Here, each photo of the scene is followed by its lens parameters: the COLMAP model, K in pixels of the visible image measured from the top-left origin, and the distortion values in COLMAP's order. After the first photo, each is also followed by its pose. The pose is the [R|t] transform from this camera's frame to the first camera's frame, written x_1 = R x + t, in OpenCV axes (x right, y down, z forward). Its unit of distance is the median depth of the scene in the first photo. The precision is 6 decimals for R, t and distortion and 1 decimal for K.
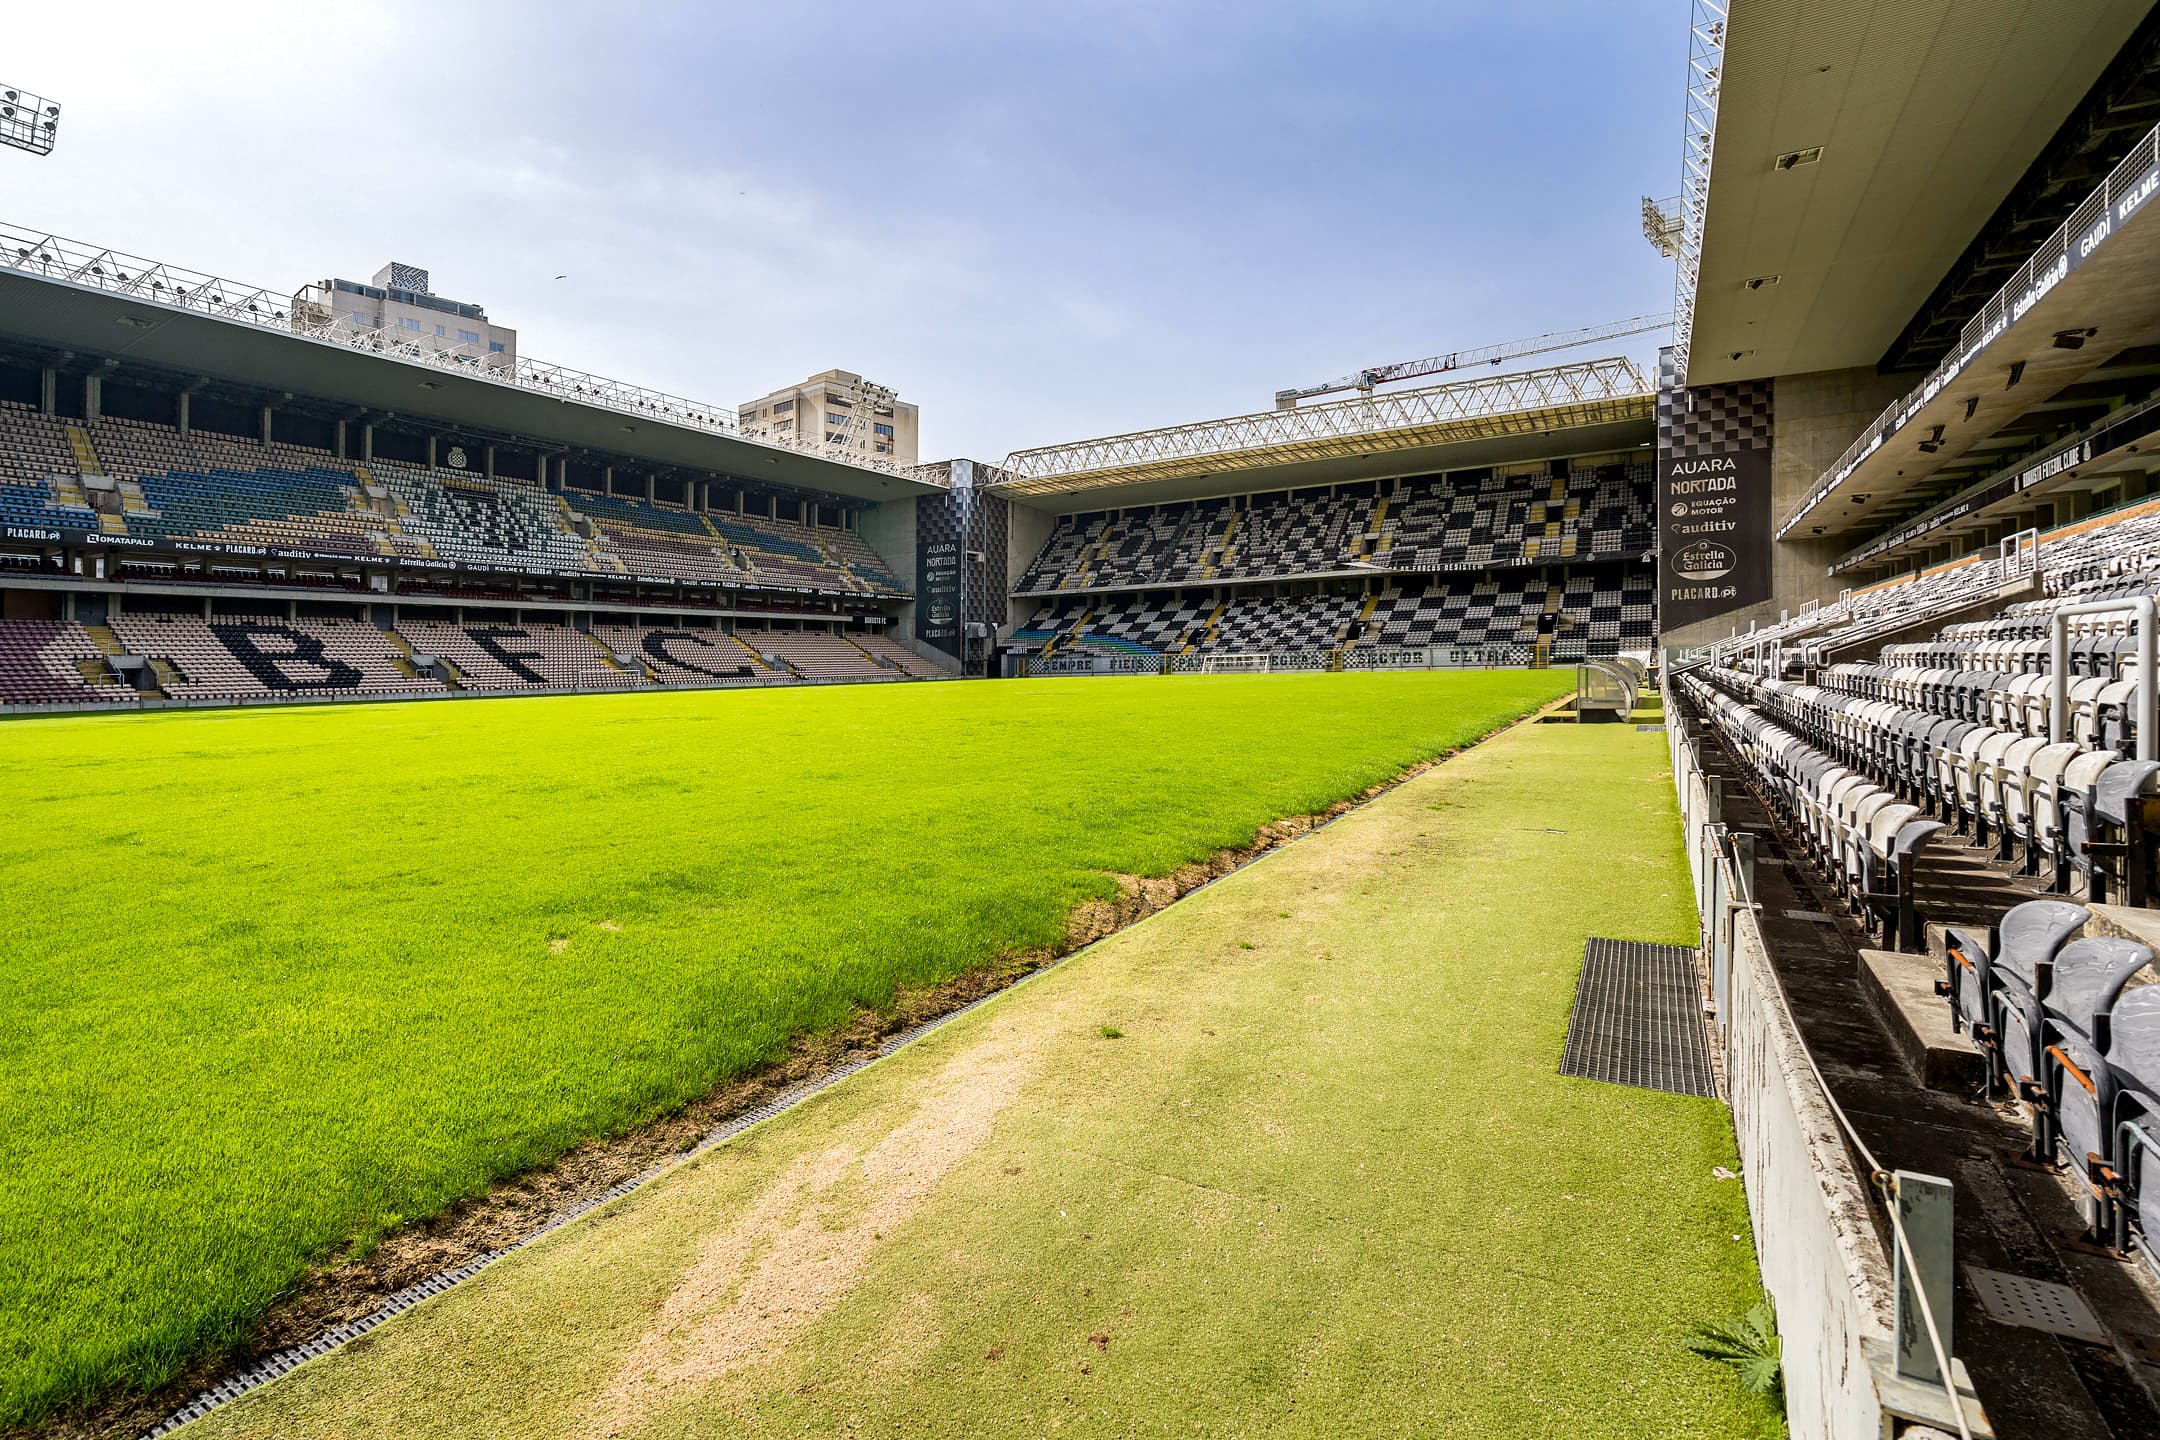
lens RADIAL K [[1117.0, 0, 862.7], [0, 1117.0, 720.8], [0, 0, 1]] dist [-0.002993, -0.000807]
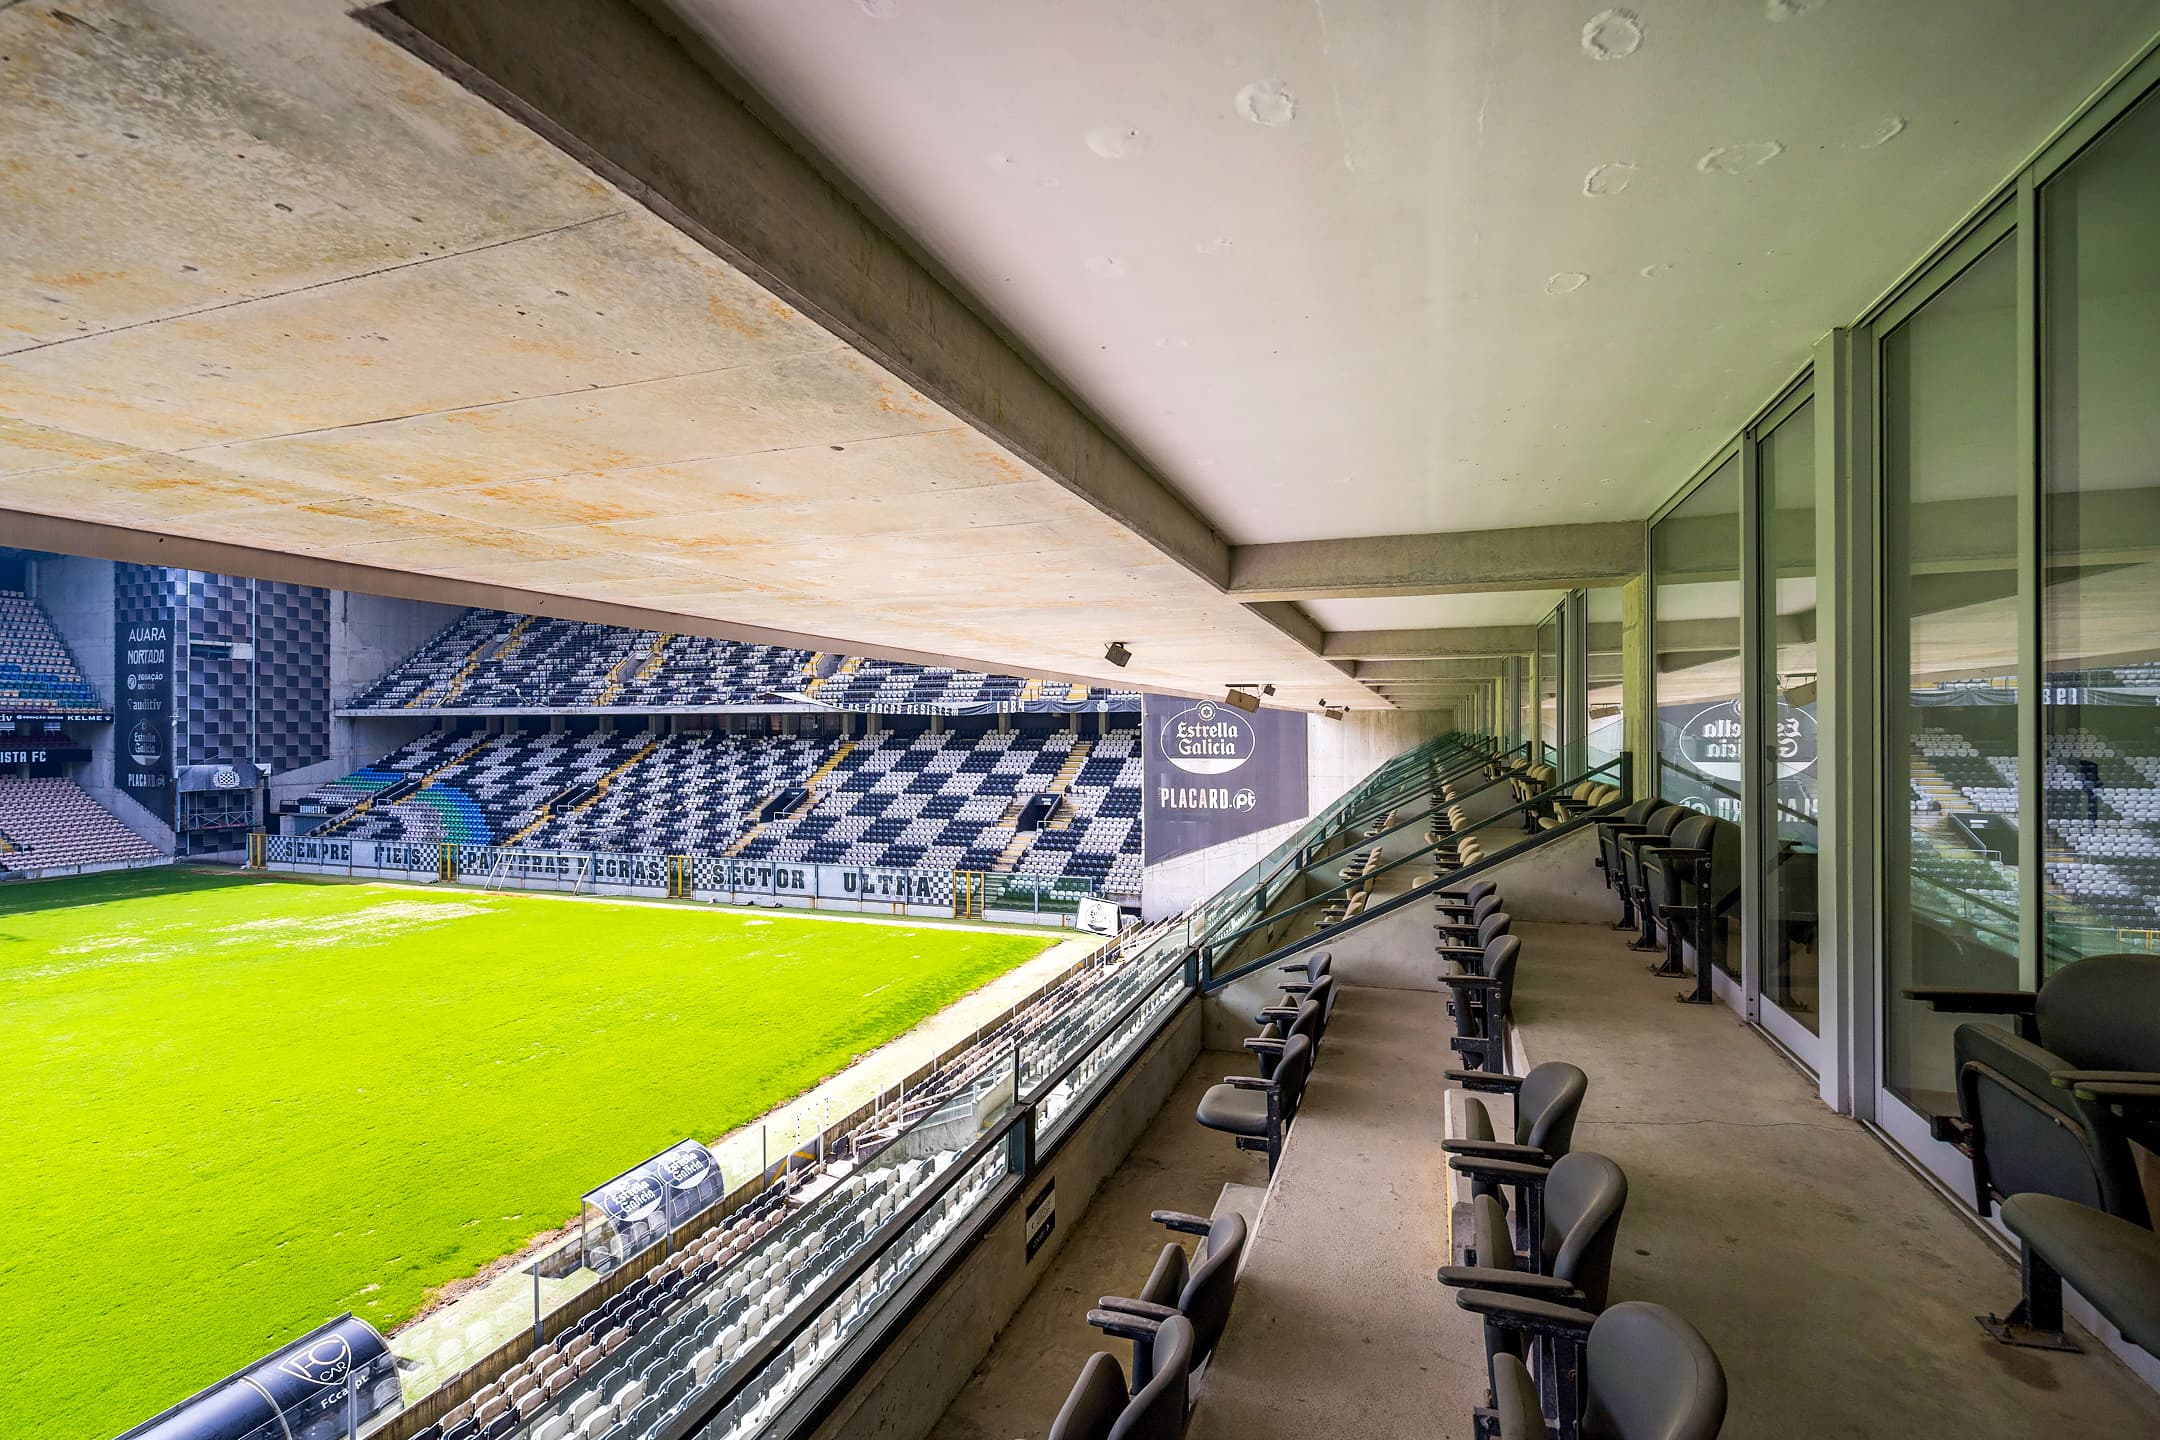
lens RADIAL K [[966.1, 0, 1063.8], [0, 966.1, 741.8], [0, 0, 1]] dist [0.003233, 0.000005]
pose [[0.969647, 0.015093, 0.244044, 0.418016], [-0.010931, 0.999771, -0.018402, -0.097577], [-0.244266, 0.015176, 0.969590, 0.413525]]
